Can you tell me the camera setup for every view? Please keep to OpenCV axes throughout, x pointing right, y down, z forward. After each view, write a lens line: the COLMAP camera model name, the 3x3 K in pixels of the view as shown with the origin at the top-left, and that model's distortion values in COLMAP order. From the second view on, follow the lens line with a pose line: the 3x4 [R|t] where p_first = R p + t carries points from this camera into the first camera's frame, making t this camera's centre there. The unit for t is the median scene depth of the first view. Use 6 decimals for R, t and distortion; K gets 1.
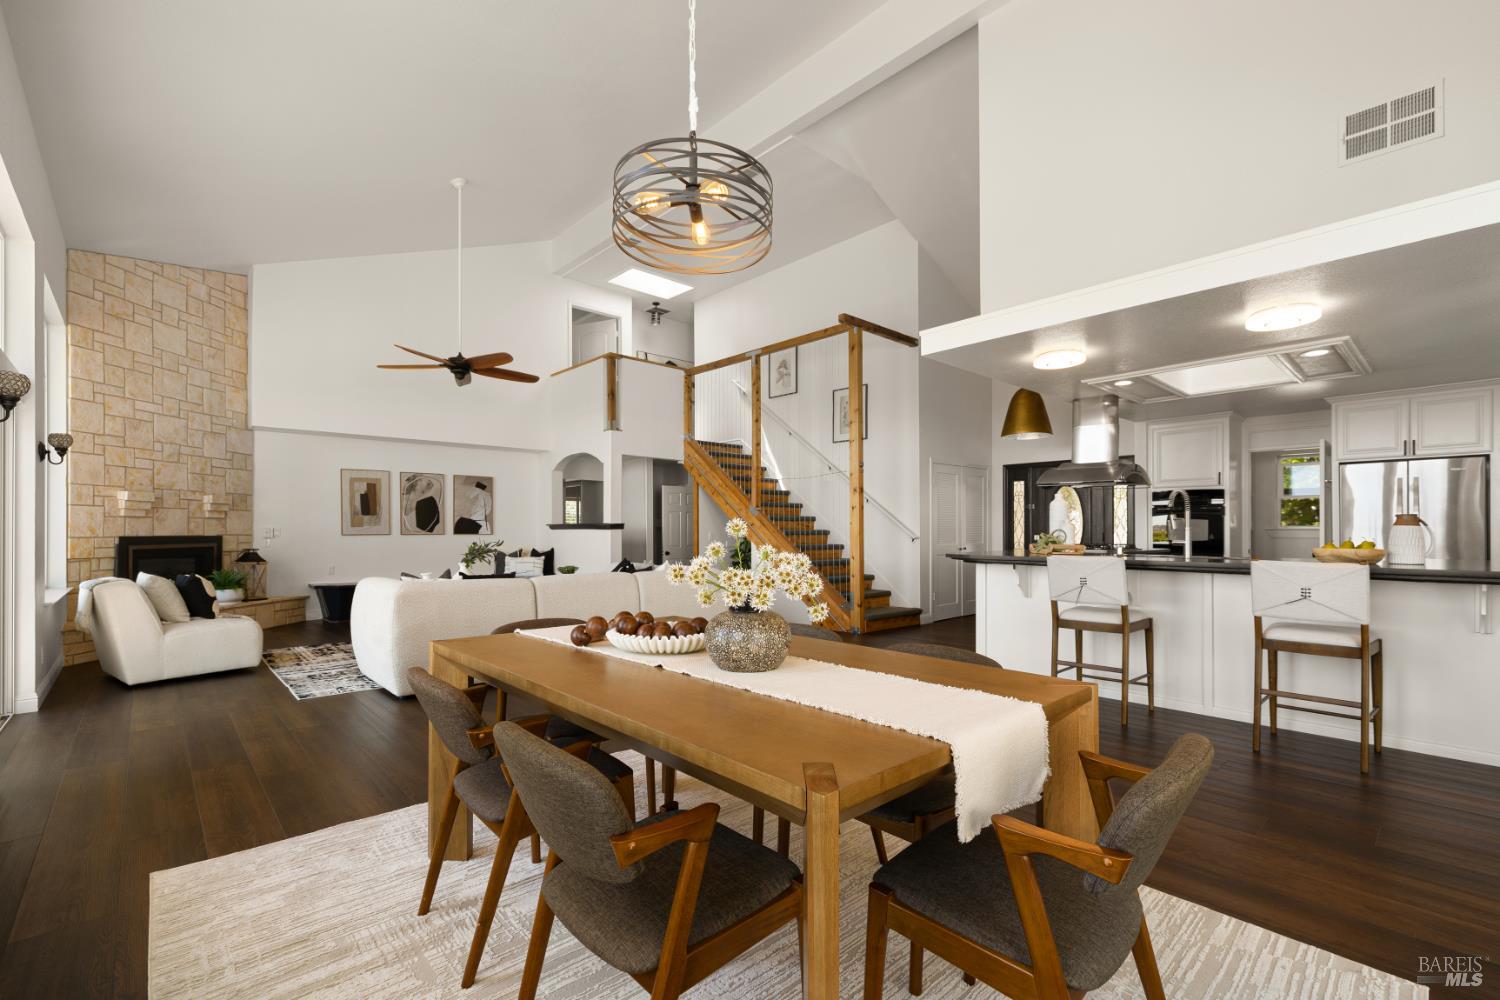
lens RADIAL K [[662.9, 0, 749.7], [0, 662.9, 529.6], [0, 0, 1]] dist [0.000063, 0.000077]
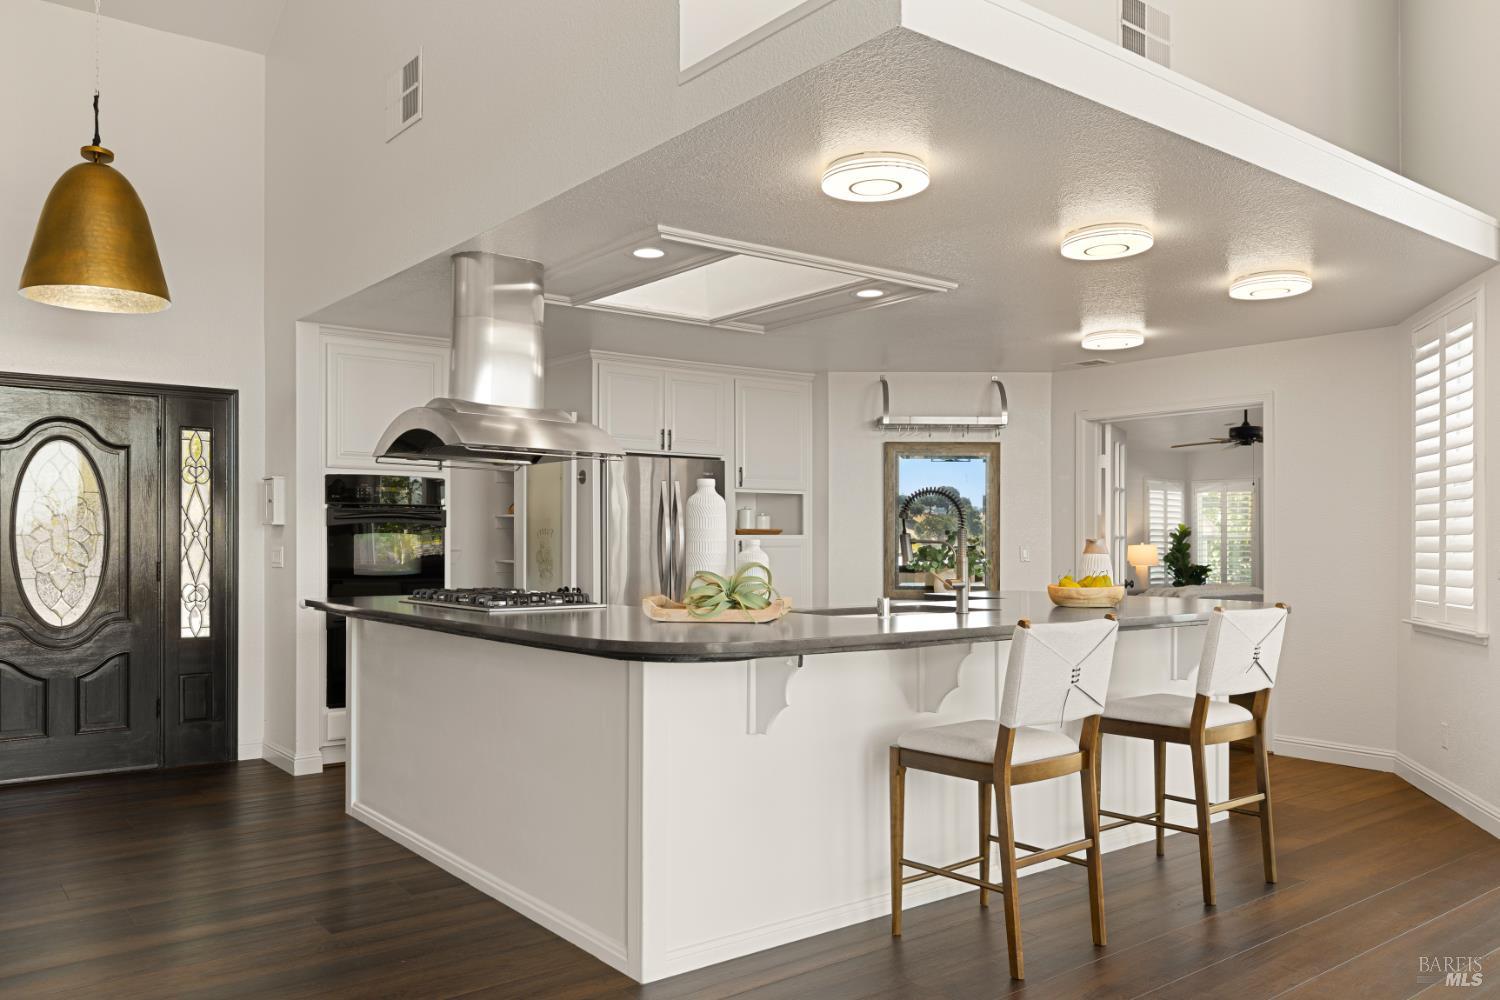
lens RADIAL K [[1132.8, 0, 748.2], [0, 1132.8, 537.3], [0, 0, 1]] dist [0.005941, -0.000392]
pose [[0.082262, 0.003061, 0.996606, -0.175551], [-0.000353, 0.999995, -0.003042, -0.009596], [-0.996611, -0.000101, 0.082263, 0.619966]]
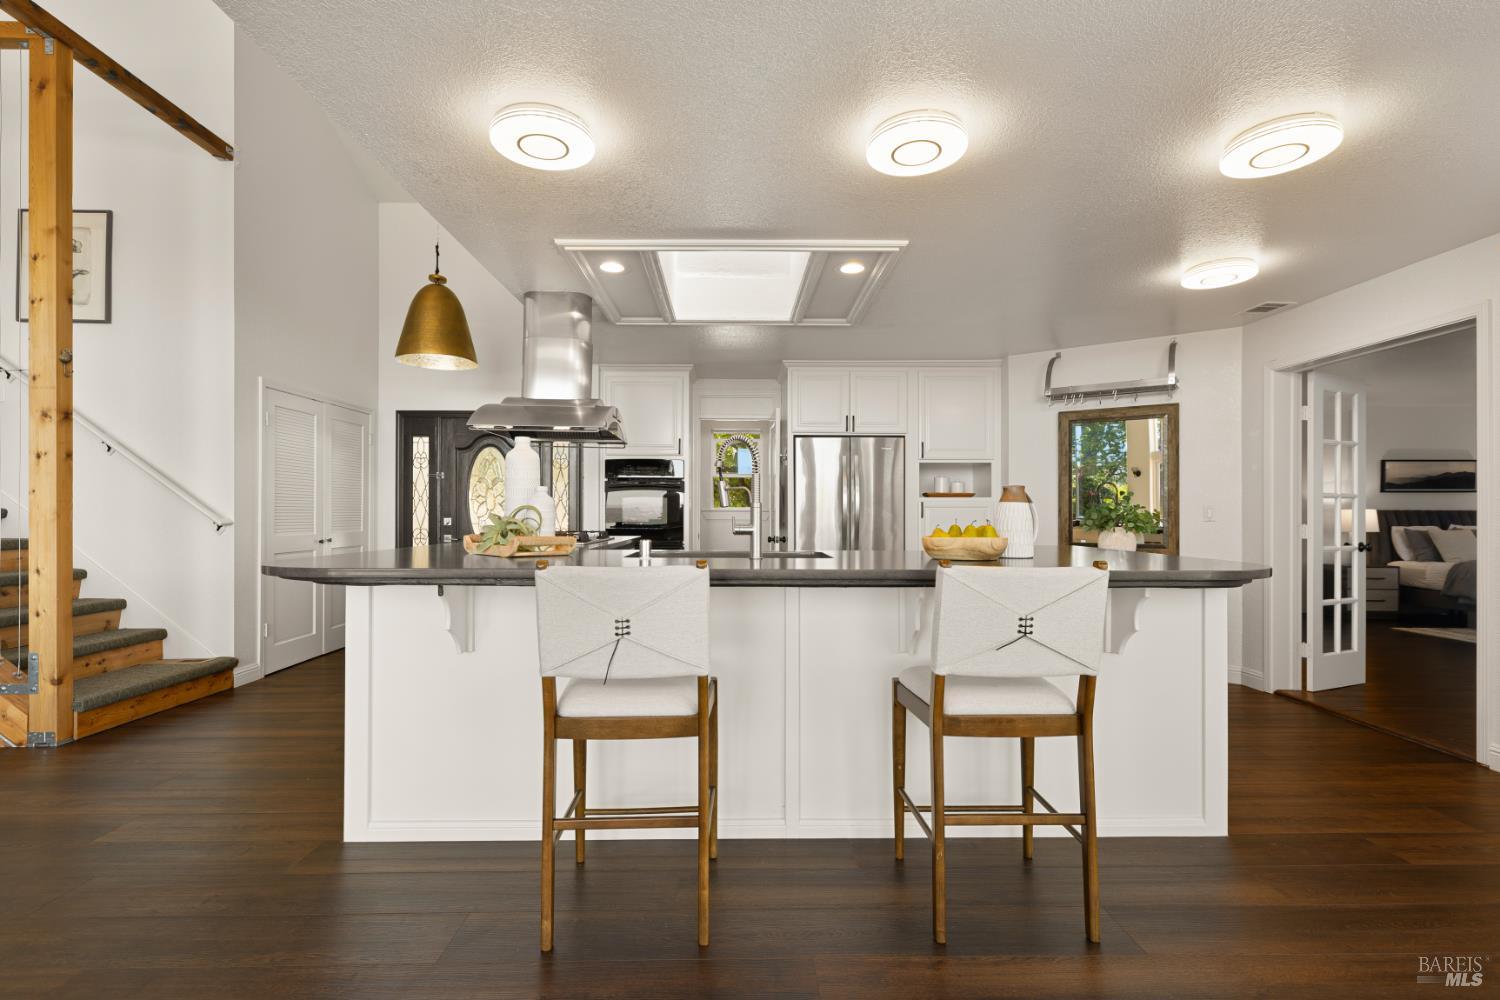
lens RADIAL K [[706.7, 0, 752.4], [0, 706.7, 512.5], [0, 0, 1]] dist [-0.001989, -0.000327]
pose [[0.664495, 0.002805, 0.747287, 0.118968], [-0.003288, 0.999994, -0.000830, 0.002970], [-0.747285, -0.001906, 0.664501, 0.340844]]
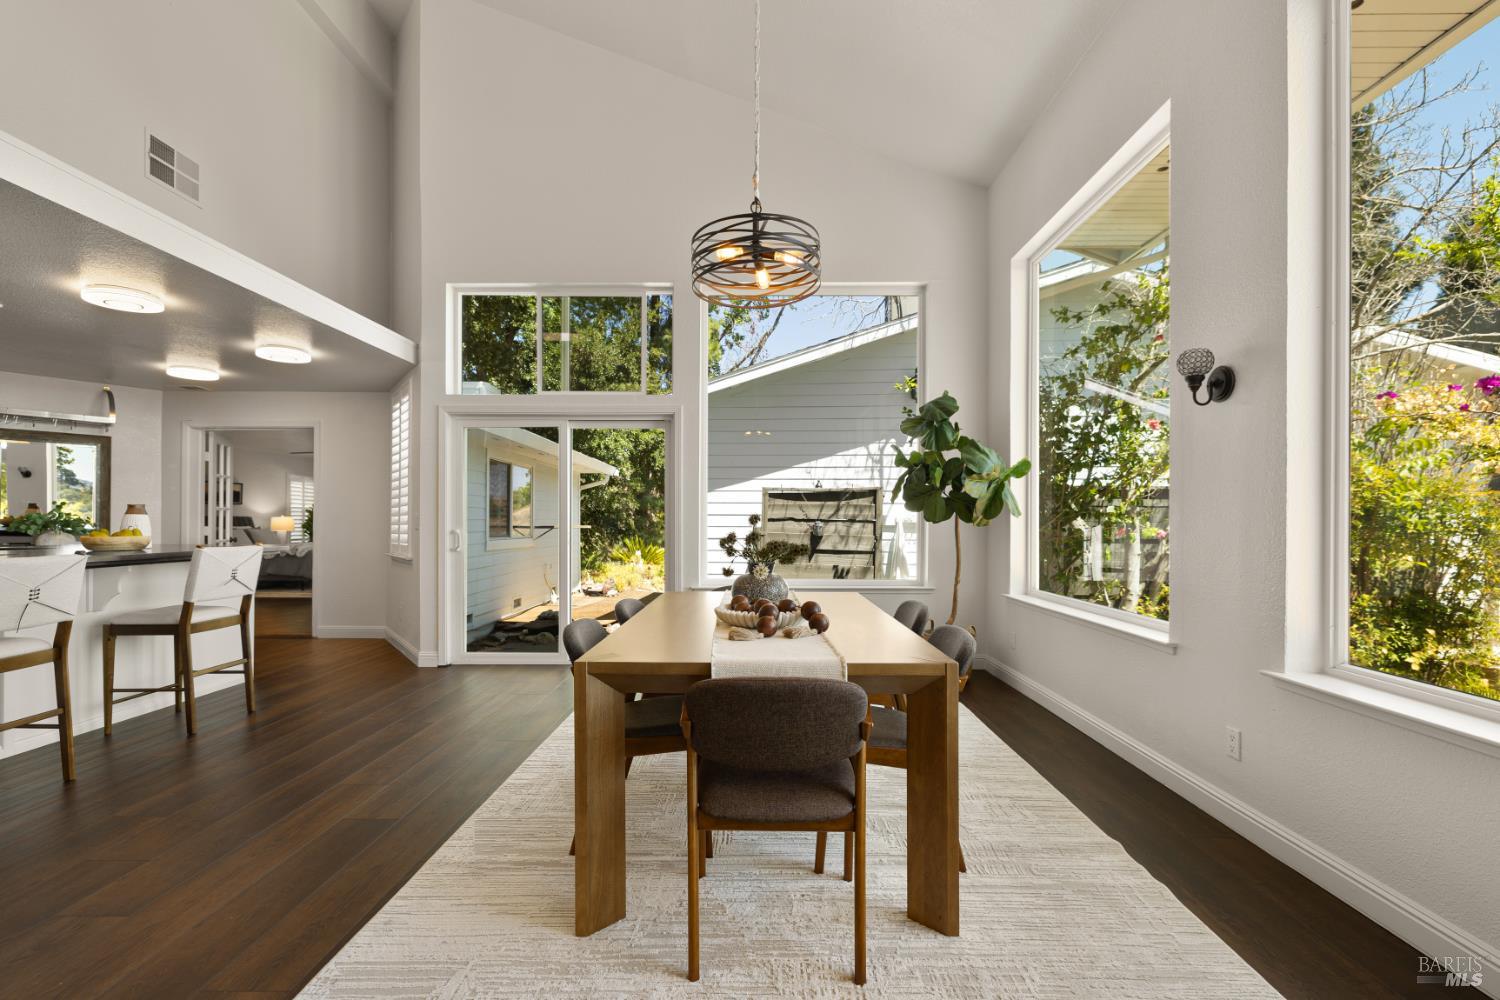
lens RADIAL K [[652.5, 0, 747.0], [0, 652.5, 518.6], [0, 0, 1]] dist [0.000036, -0.000053]
pose [[-0.725706, -0.000720, 0.688004, -0.253748], [-0.002781, 0.999994, -0.001887, 0.000653], [-0.687999, -0.003283, -0.725704, 0.521782]]
